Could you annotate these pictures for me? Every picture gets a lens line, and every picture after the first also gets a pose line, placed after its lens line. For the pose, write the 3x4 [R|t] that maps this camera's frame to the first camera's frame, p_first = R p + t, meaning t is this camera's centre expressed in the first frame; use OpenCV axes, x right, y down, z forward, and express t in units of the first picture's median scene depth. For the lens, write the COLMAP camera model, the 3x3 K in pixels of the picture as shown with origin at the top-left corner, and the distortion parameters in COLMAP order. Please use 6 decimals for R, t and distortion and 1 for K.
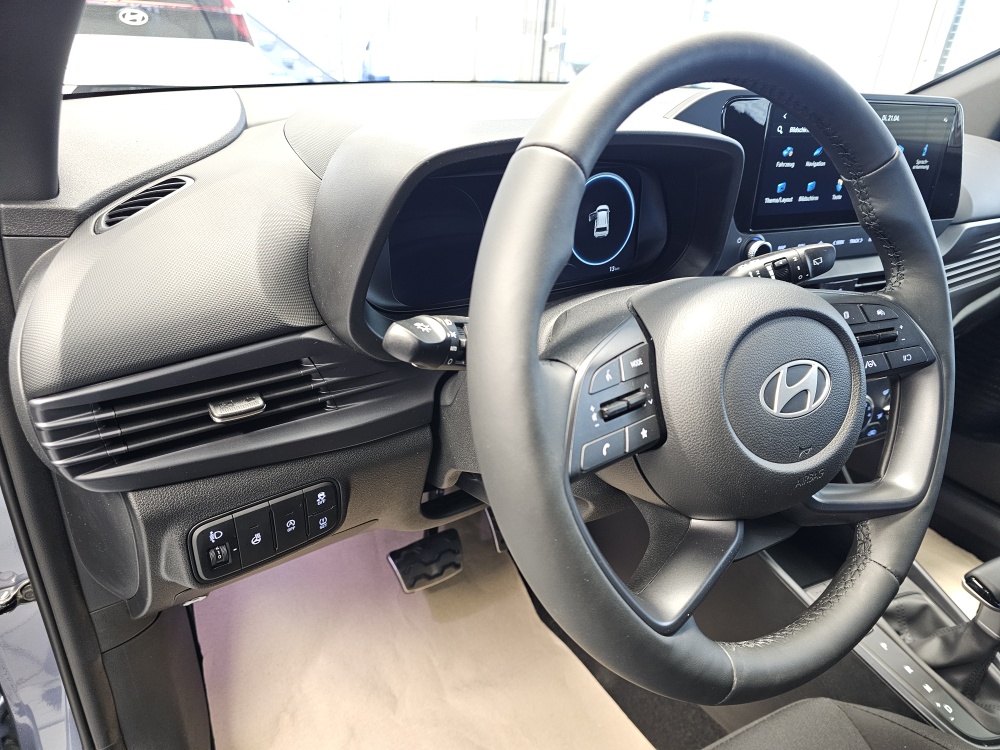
lens RADIAL K [[679.2, 0, 513.6], [0, 679.2, 382.4], [0, 0, 1]] dist [0.057830, -0.066196]
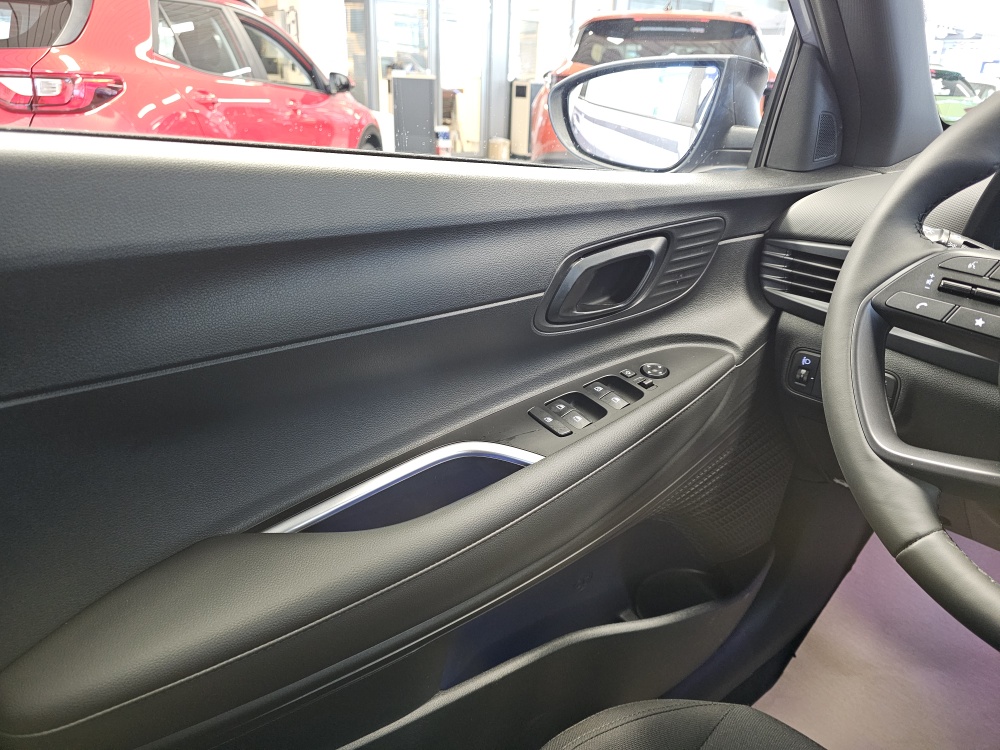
lens RADIAL K [[679.2, 0, 506.4], [0, 679.2, 357.0], [0, 0, 1]] dist [0.057830, -0.066196]
pose [[0.101574, 0.297793, -0.949211, 0.710612], [-0.485765, 0.847512, 0.213906, 0.152158], [0.868167, 0.439367, 0.230743, 0.023730]]
